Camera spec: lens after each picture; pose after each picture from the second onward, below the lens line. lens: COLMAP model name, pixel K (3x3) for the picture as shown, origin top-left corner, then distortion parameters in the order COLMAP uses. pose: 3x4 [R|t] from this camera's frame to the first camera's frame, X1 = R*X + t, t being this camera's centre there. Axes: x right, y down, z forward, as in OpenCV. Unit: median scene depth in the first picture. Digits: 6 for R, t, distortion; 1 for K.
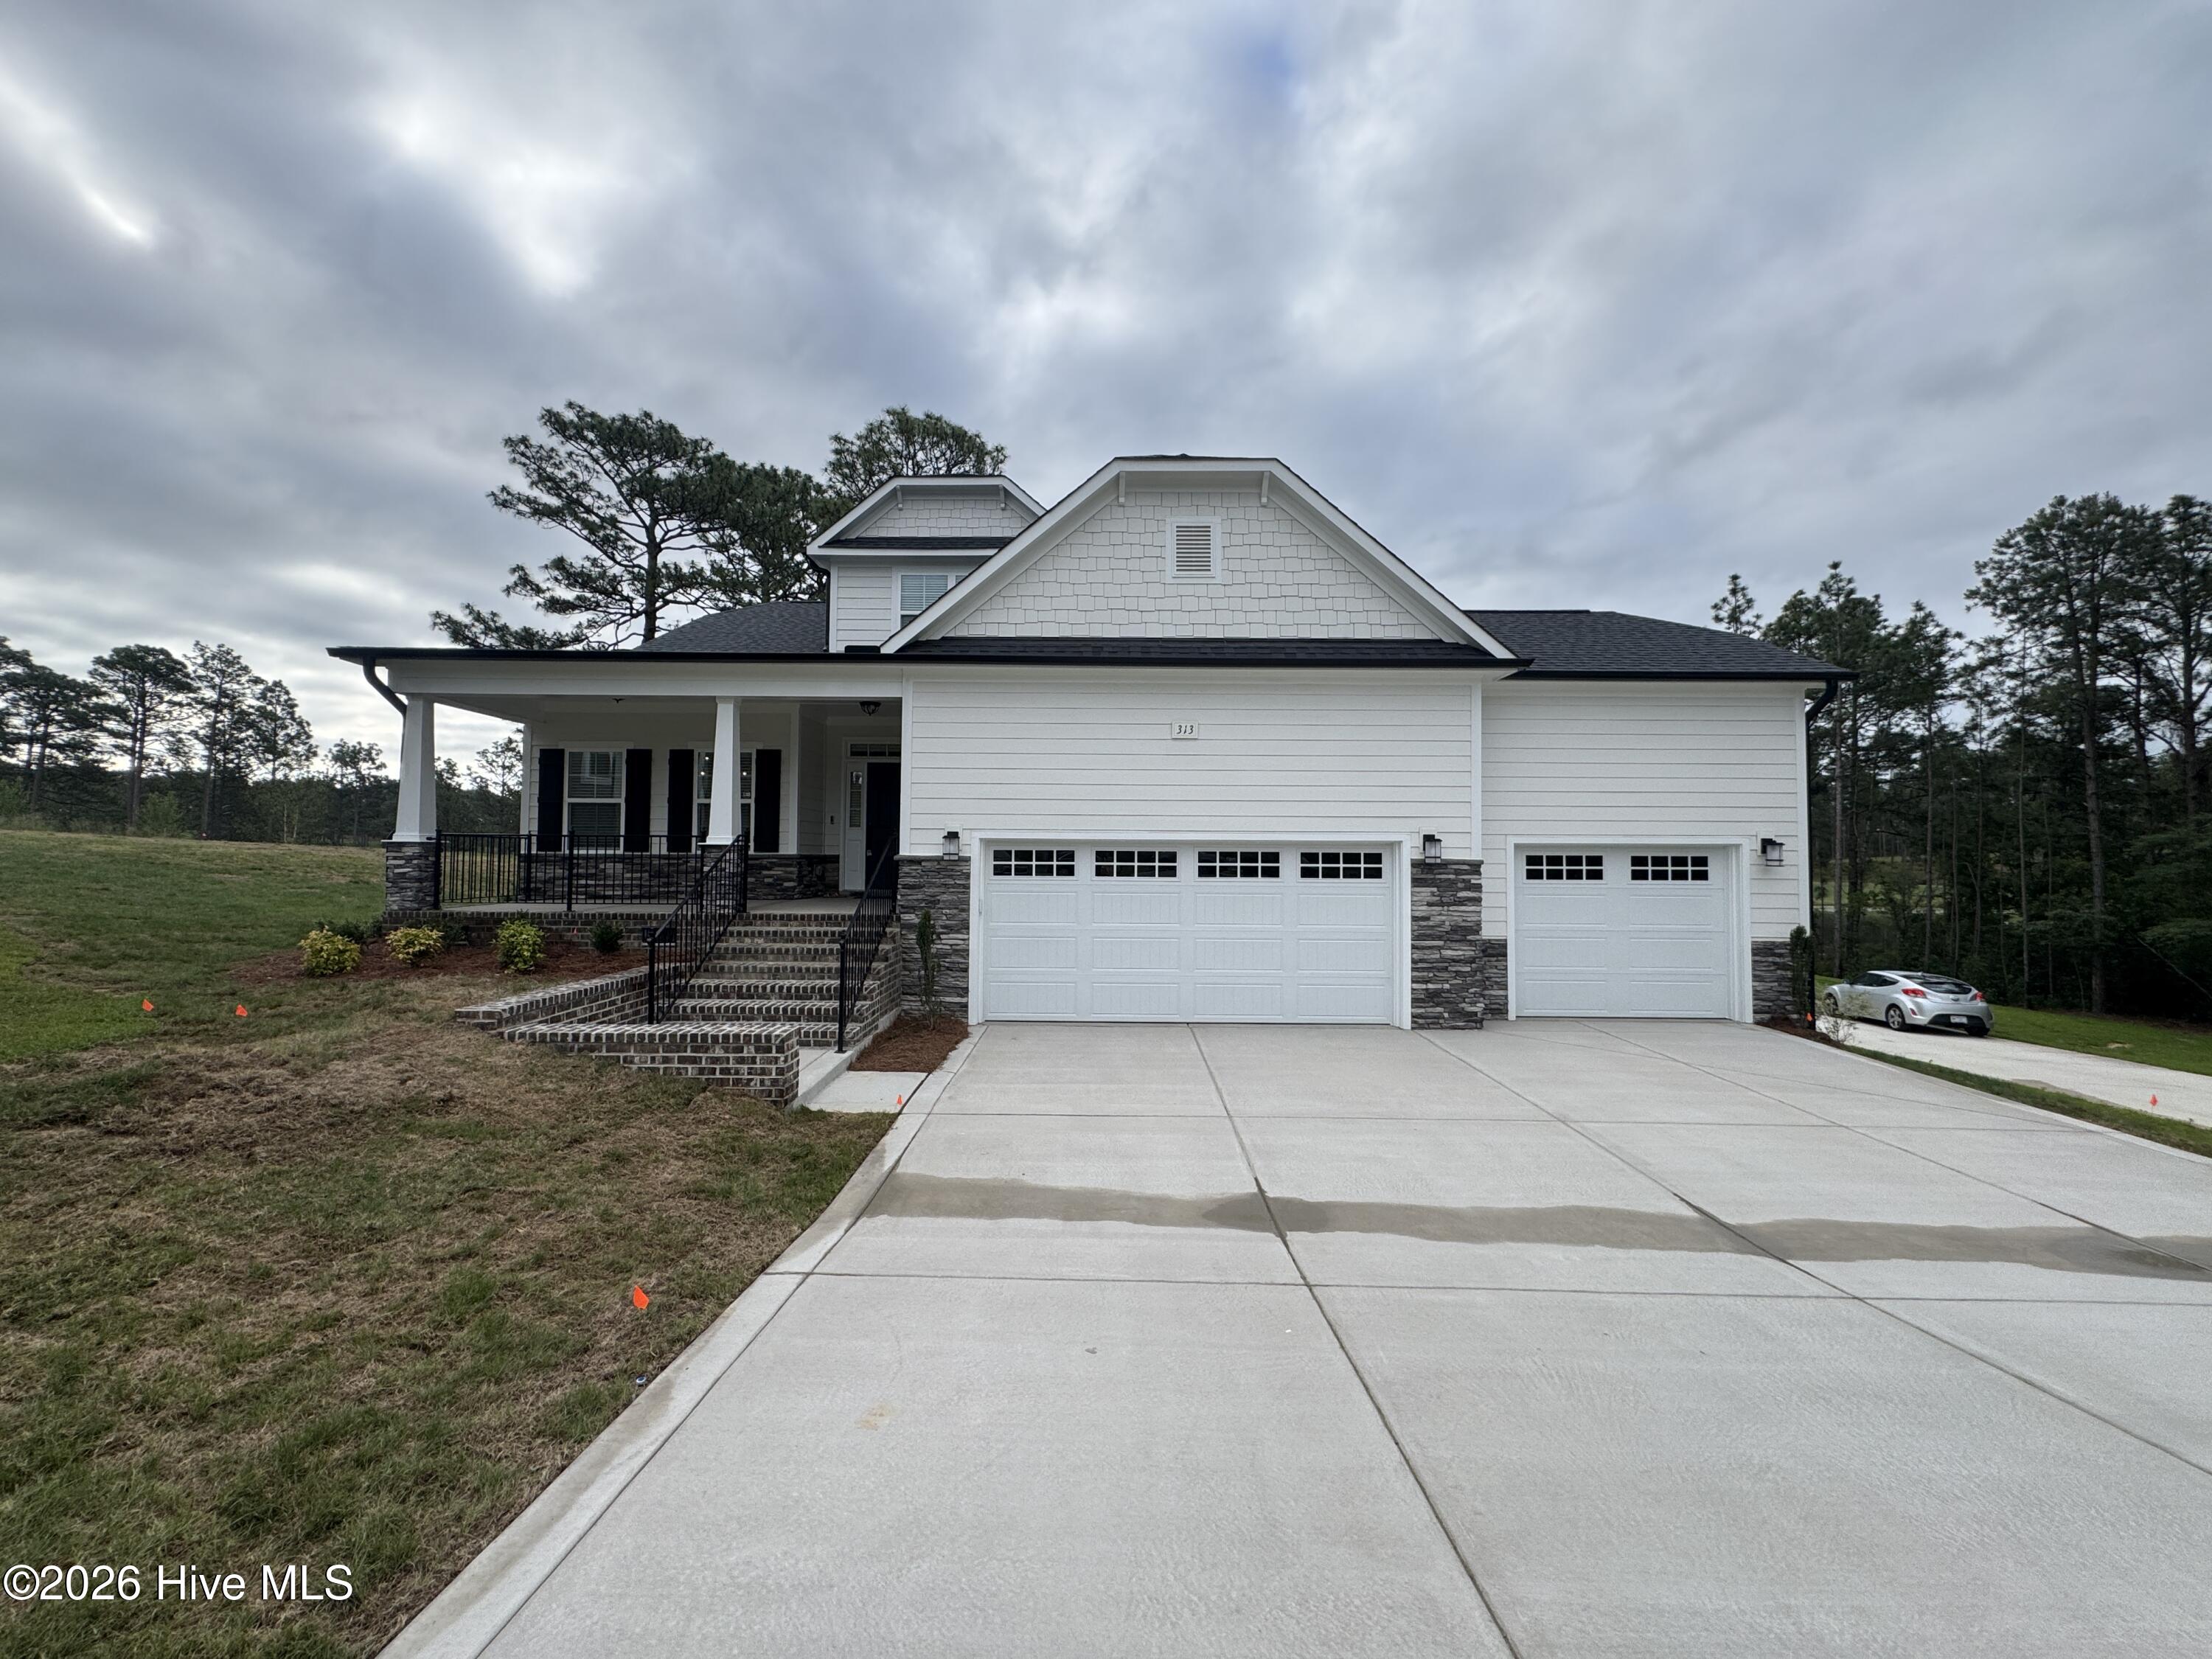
lens RADIAL K [[879.9, 0, 1106.0], [0, 879.9, 829.5], [0, 0, 1]] dist [-0.000288, 0.000308]
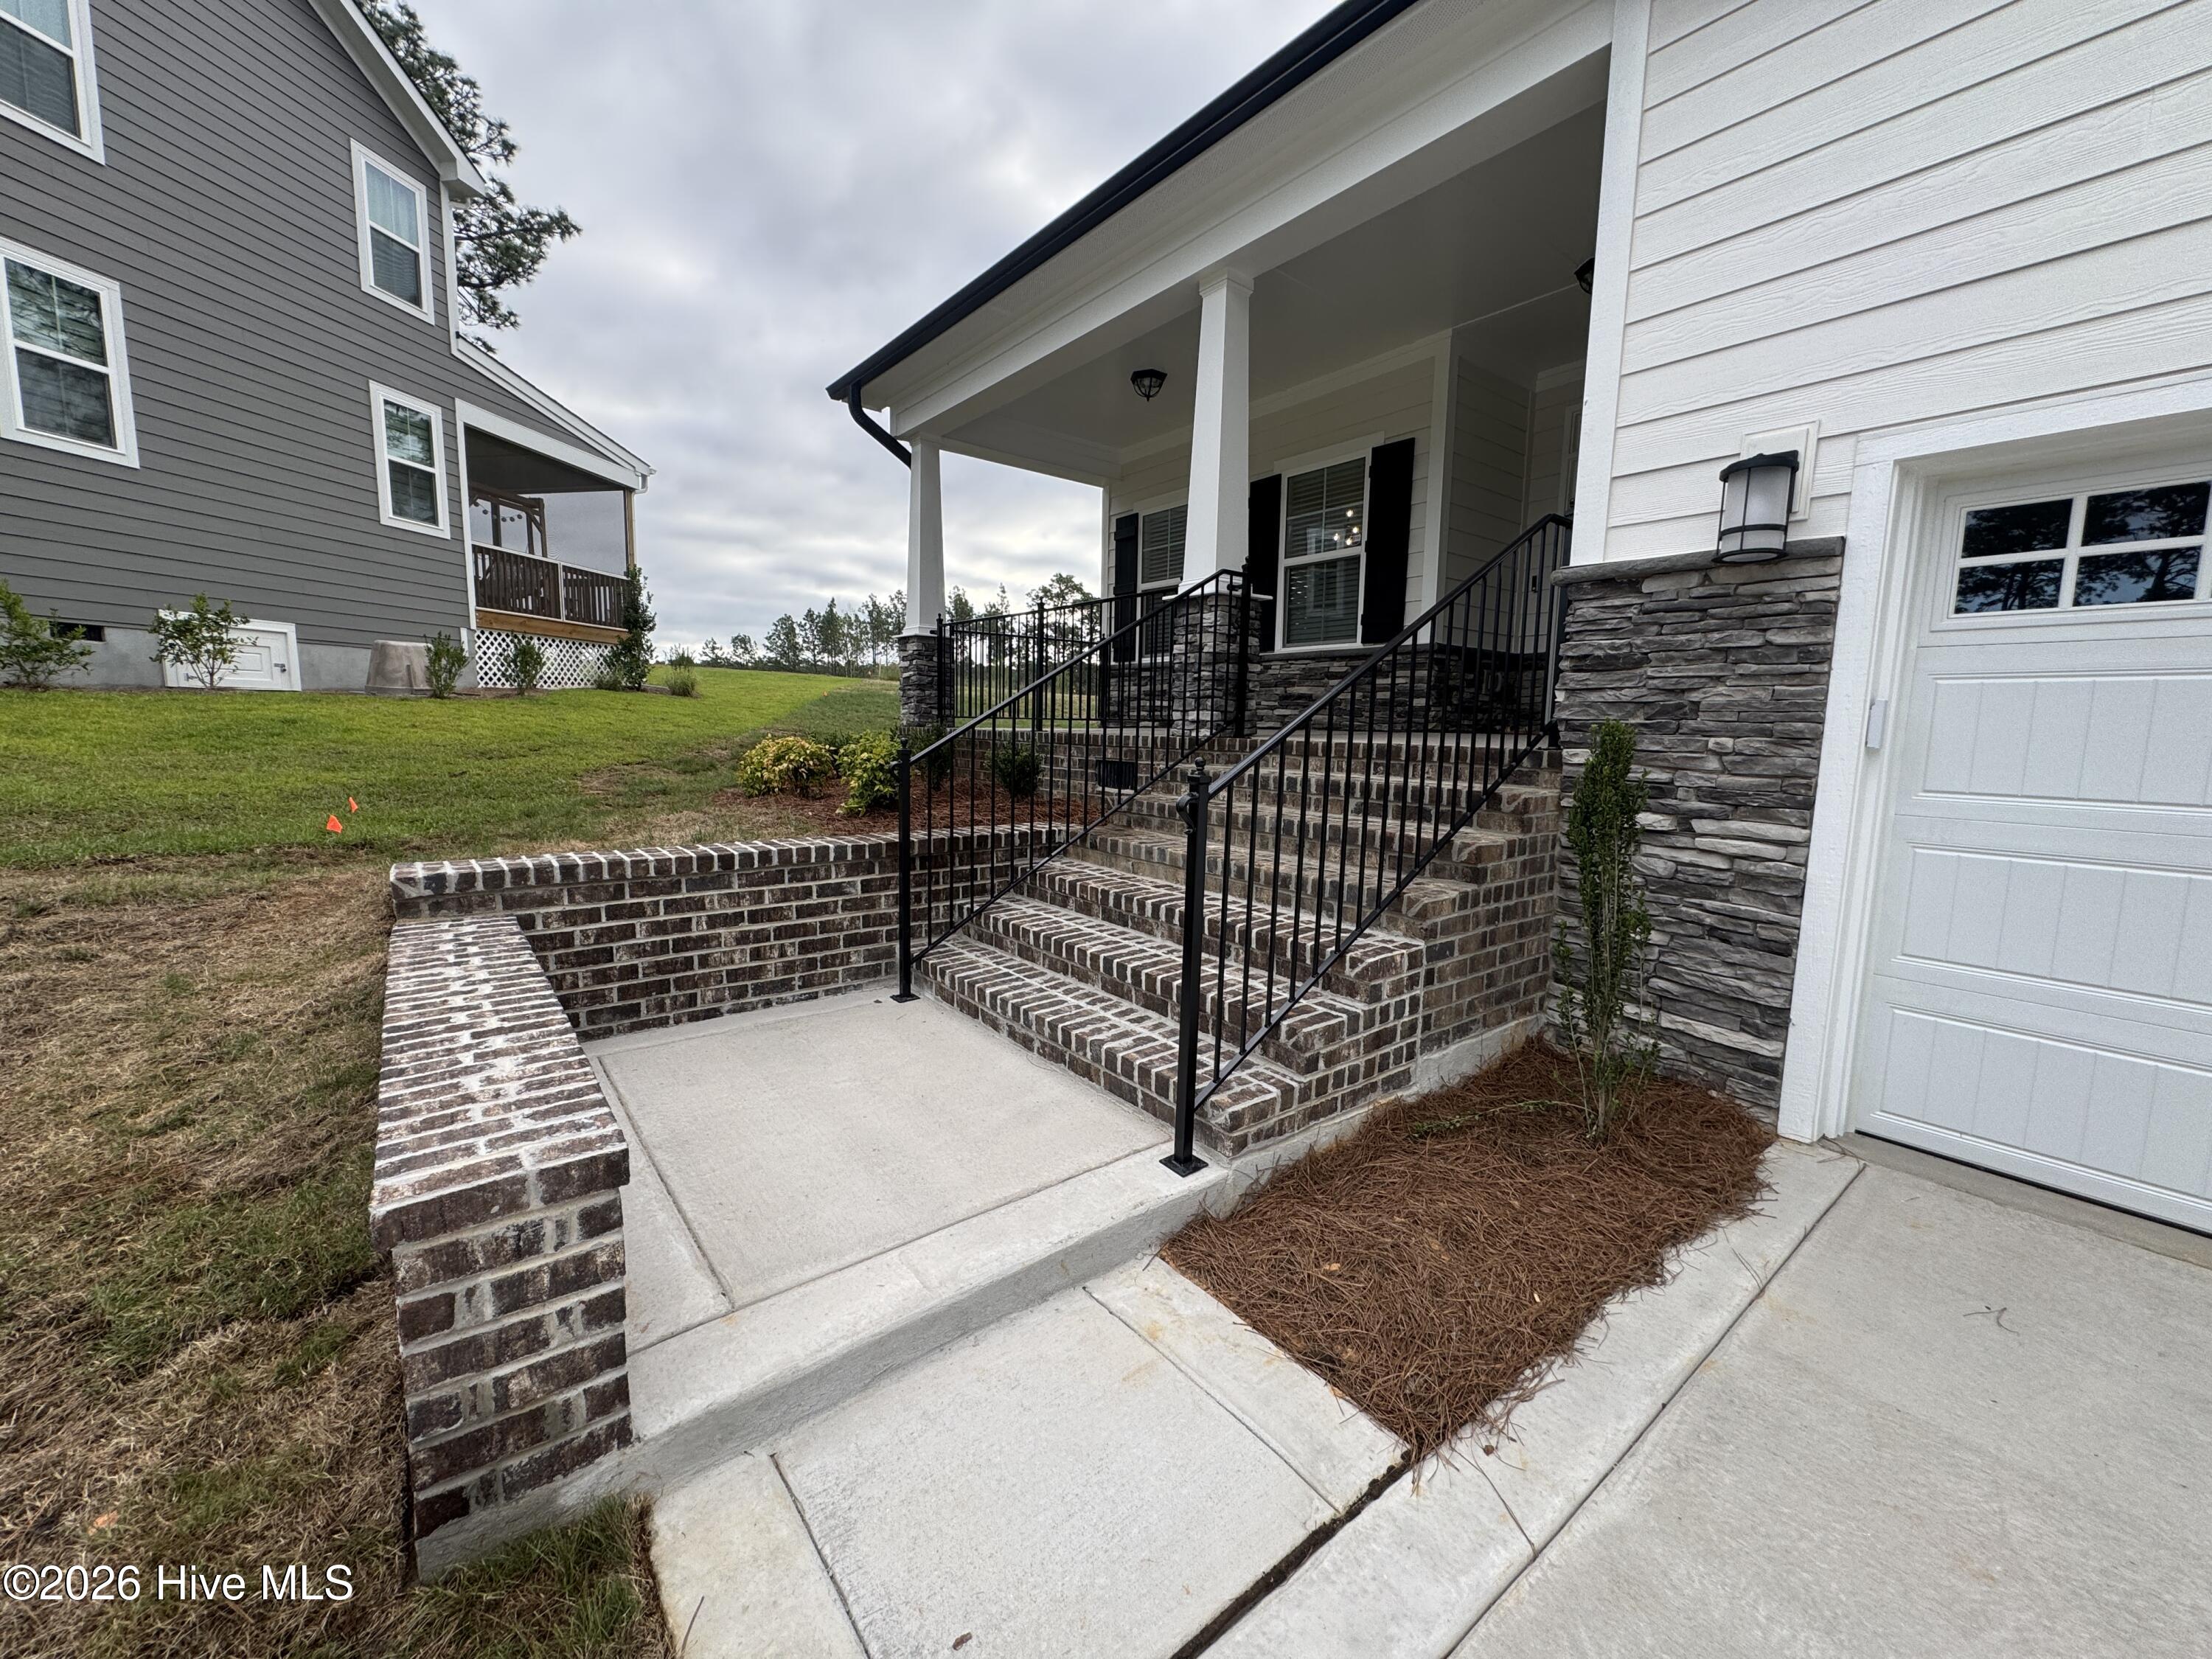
lens RADIAL K [[879.9, 0, 1106.0], [0, 879.9, 829.5], [0, 0, 1]] dist [-0.000288, 0.000308]
pose [[0.622891, 0.097516, -0.776207, -0.073956], [0.012607, 0.990820, 0.134595, 0.075342], [0.782207, -0.093624, 0.615944, 0.617756]]
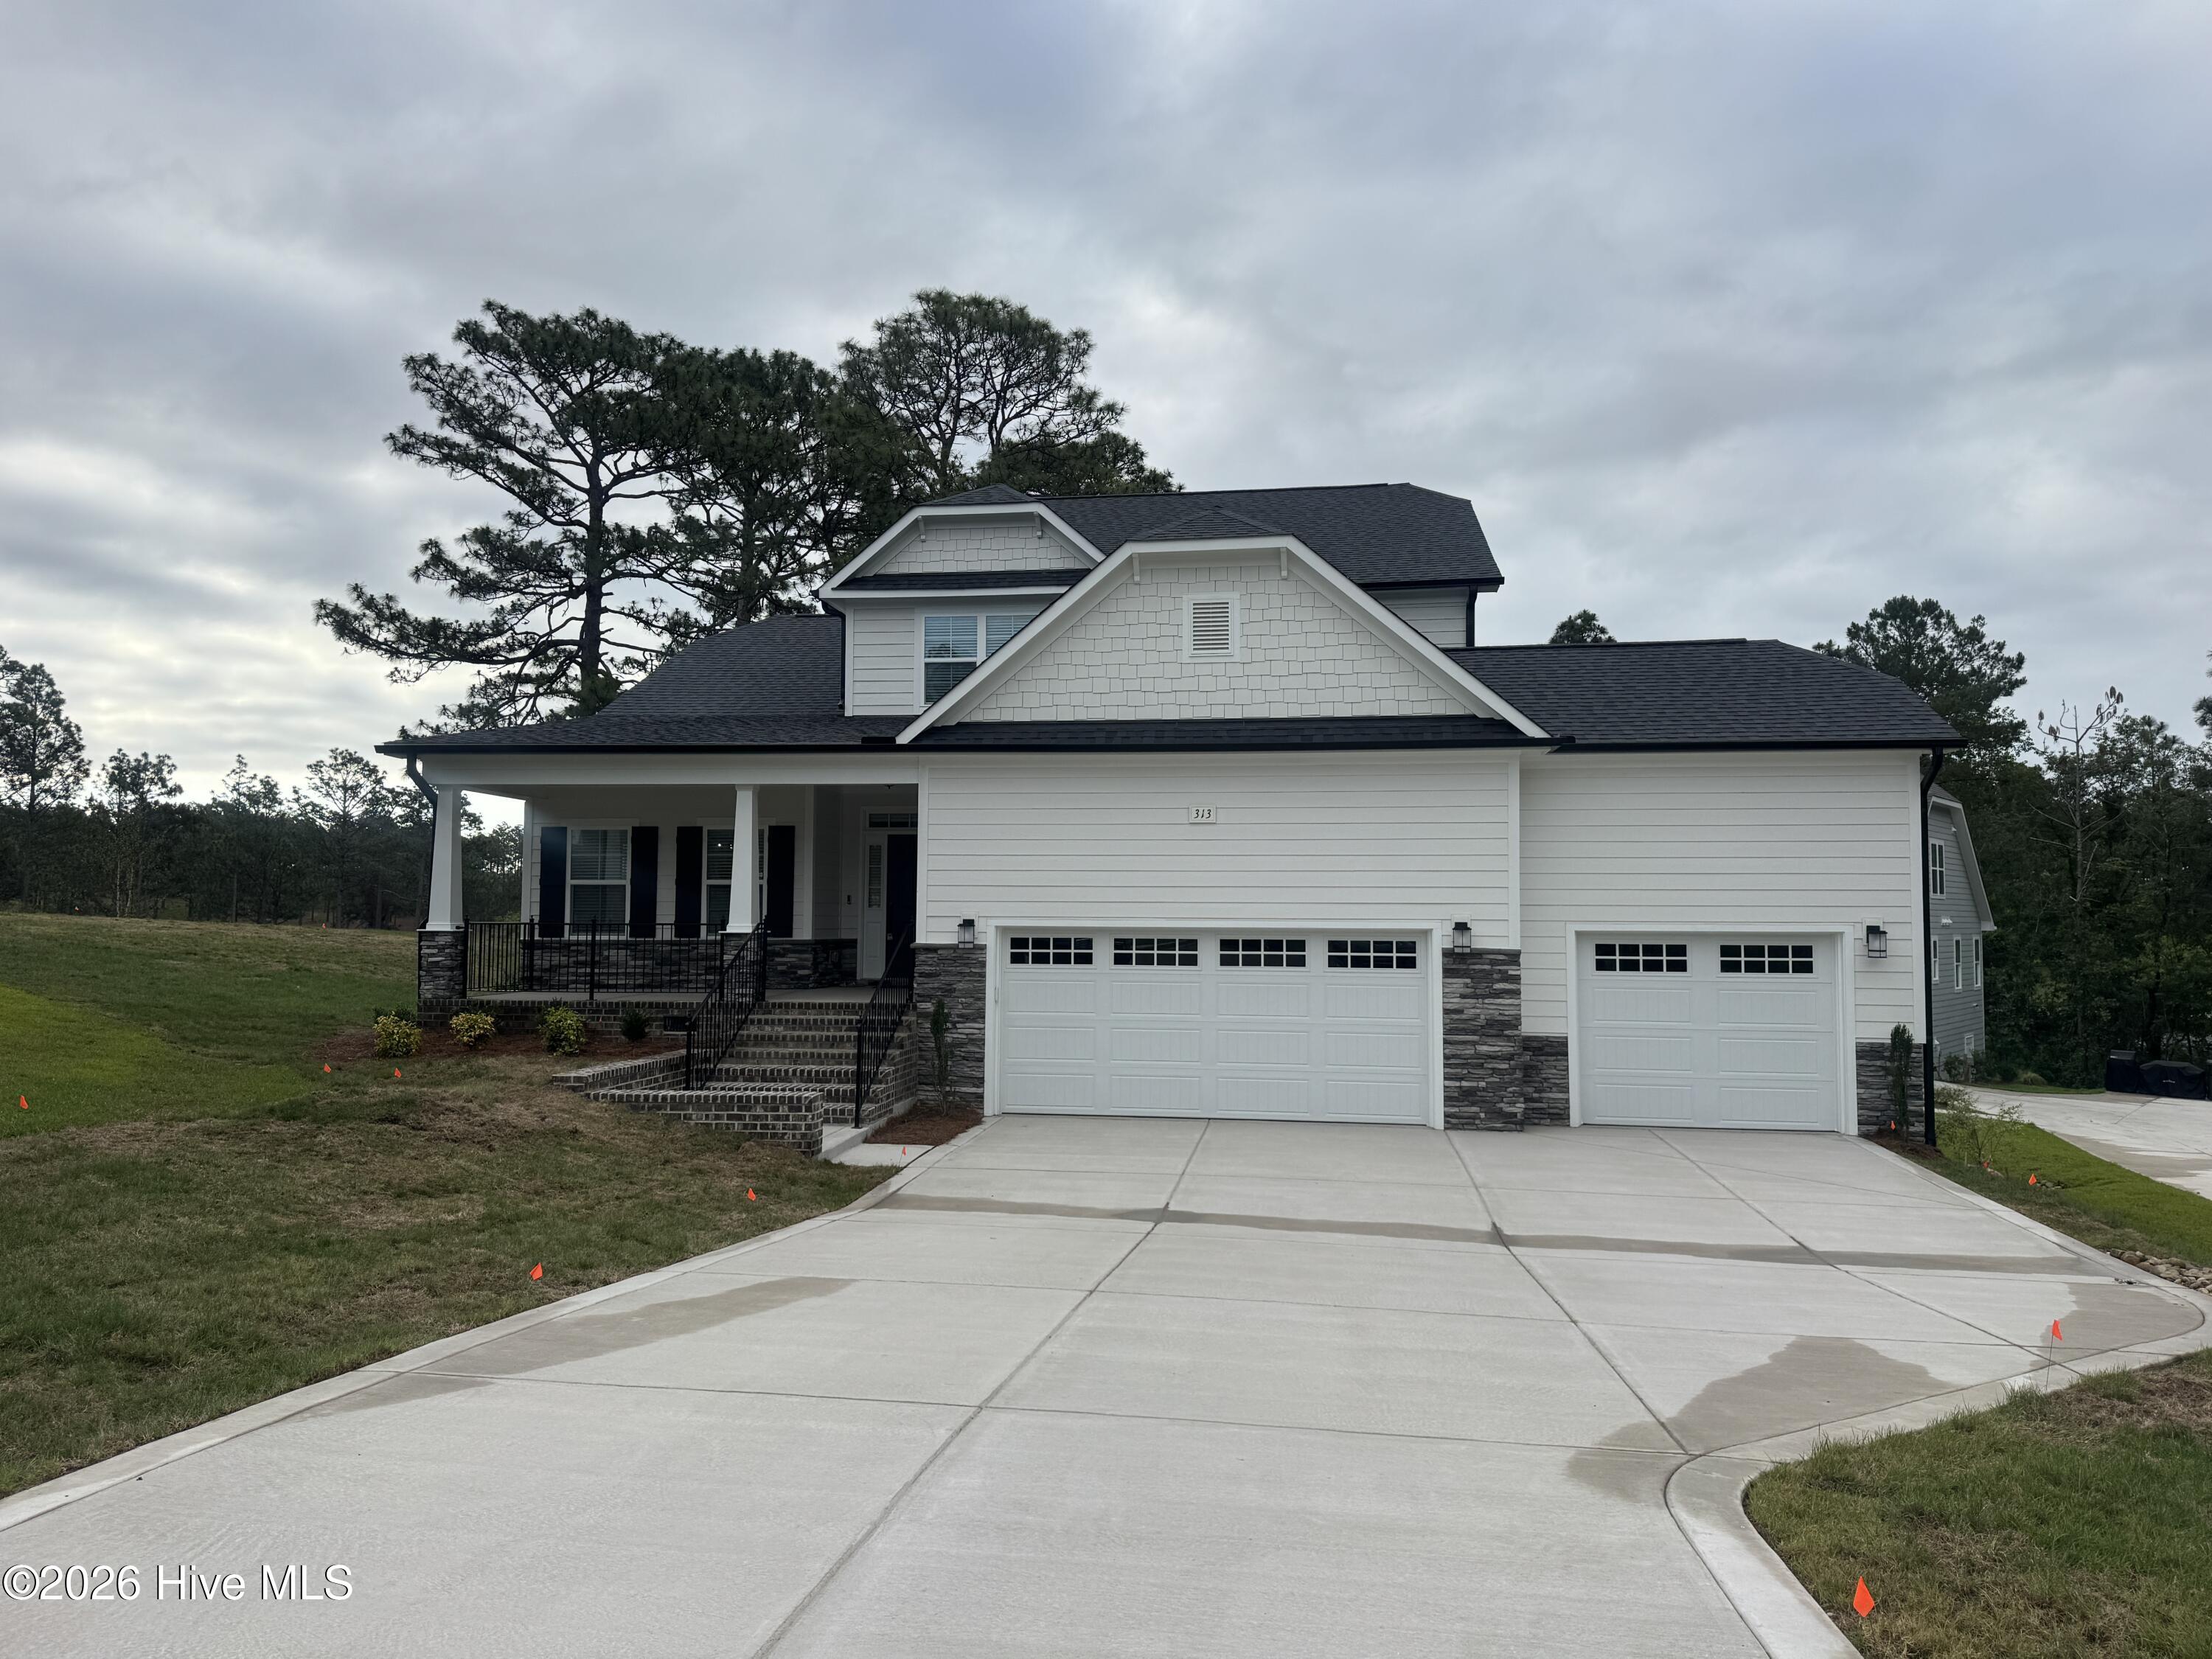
lens RADIAL K [[1545.1, 0, 1109.8], [0, 1545.1, 846.8], [0, 0, 1]] dist [0.160496, -0.290682]
pose [[0.991166, -0.007411, -0.132421, 0.203086], [0.004997, 0.999815, -0.018550, -0.043511], [0.132534, 0.017724, 0.991020, -0.667542]]
